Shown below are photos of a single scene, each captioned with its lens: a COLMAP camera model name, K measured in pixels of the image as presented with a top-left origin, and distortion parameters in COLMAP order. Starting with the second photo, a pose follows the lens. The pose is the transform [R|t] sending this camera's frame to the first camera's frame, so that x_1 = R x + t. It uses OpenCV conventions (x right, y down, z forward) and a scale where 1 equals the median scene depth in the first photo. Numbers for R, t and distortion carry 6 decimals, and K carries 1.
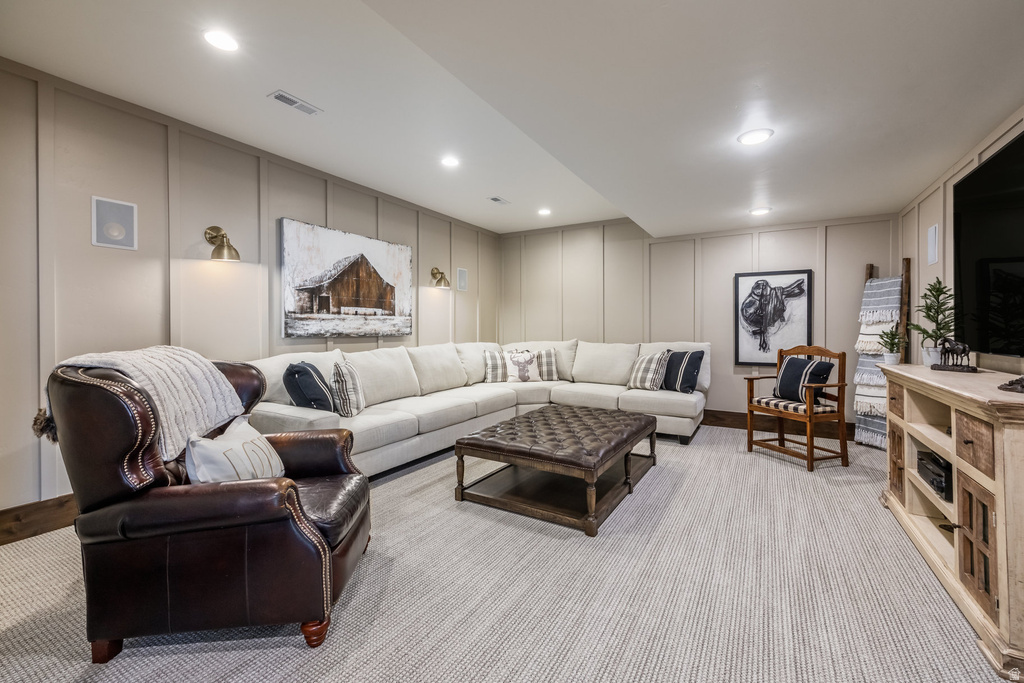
lens RADIAL K [[415.3, 0, 510.1], [0, 415.3, 334.2], [0, 0, 1]] dist [-0.000009, -0.000001]
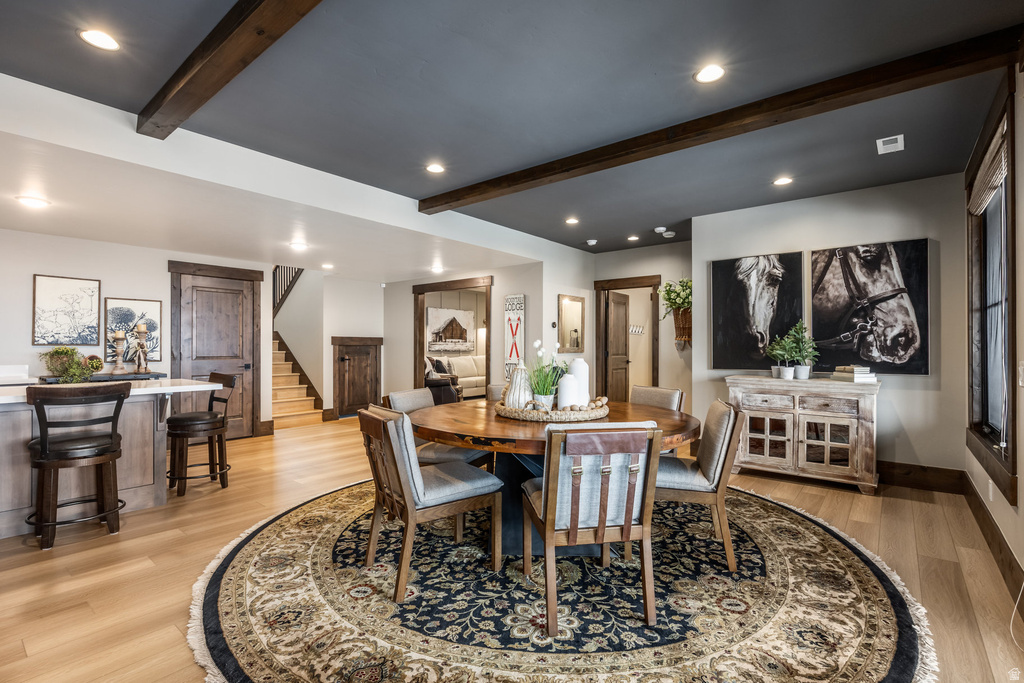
lens RADIAL K [[472.8, 0, 514.7], [0, 472.8, 344.5], [0, 0, 1]] dist [0.000014, 0.000000]
pose [[0.990273, 0.004554, -0.139065, 0.374530], [-0.006874, 0.999845, -0.016205, 0.008372], [0.138970, 0.017003, 0.990151, -1.670198]]
